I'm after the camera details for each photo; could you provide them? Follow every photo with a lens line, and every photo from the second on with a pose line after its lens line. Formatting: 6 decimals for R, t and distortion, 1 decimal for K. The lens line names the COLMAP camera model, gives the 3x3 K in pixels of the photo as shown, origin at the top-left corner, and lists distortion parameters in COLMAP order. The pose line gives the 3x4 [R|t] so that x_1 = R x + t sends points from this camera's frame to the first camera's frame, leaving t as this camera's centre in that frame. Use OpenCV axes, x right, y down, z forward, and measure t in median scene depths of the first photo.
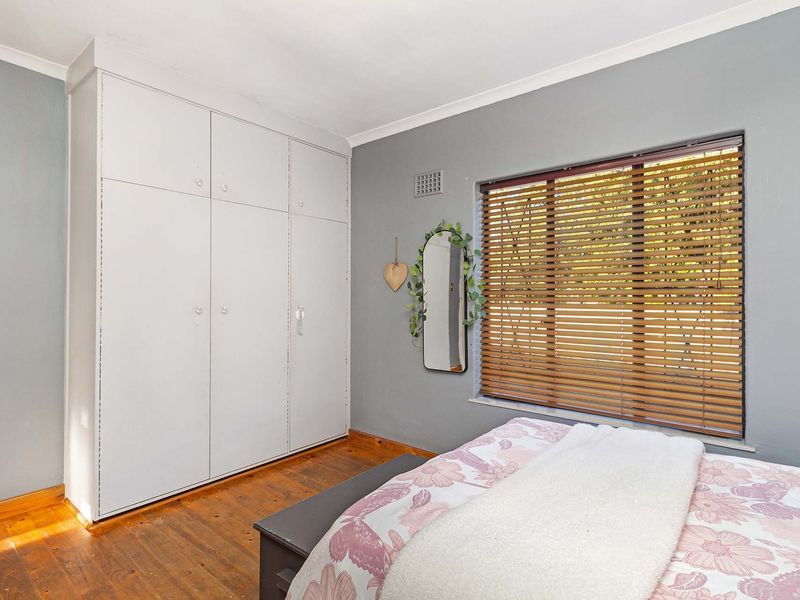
lens RADIAL K [[432.3, 0, 392.0], [0, 432.3, 293.9], [0, 0, 1]] dist [0.008494, 0.001680]
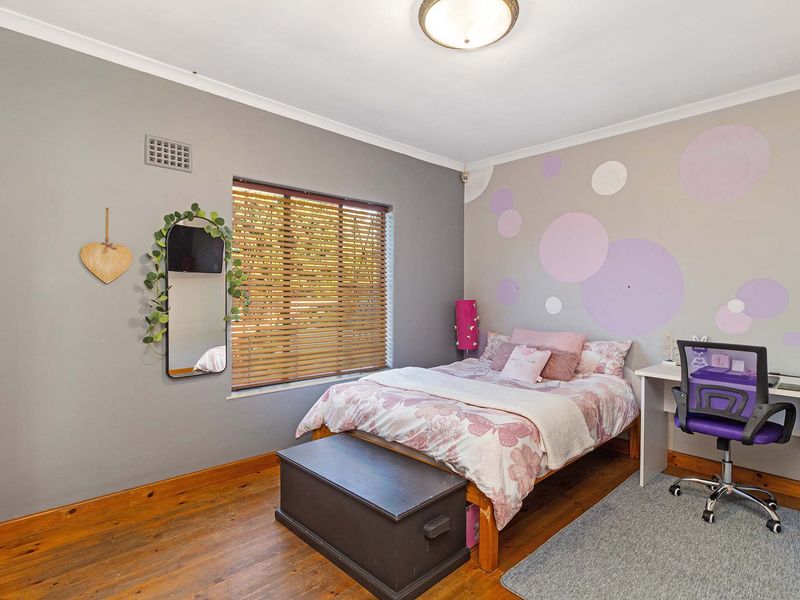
lens RADIAL K [[432.3, 0, 391.8], [0, 432.3, 300.3], [0, 0, 1]] dist [0.008494, 0.001680]
pose [[0.124300, -0.008223, 0.992211, -0.802887], [0.004939, 0.999958, 0.007668, 0.022291], [-0.992232, 0.003948, 0.124335, 0.559371]]
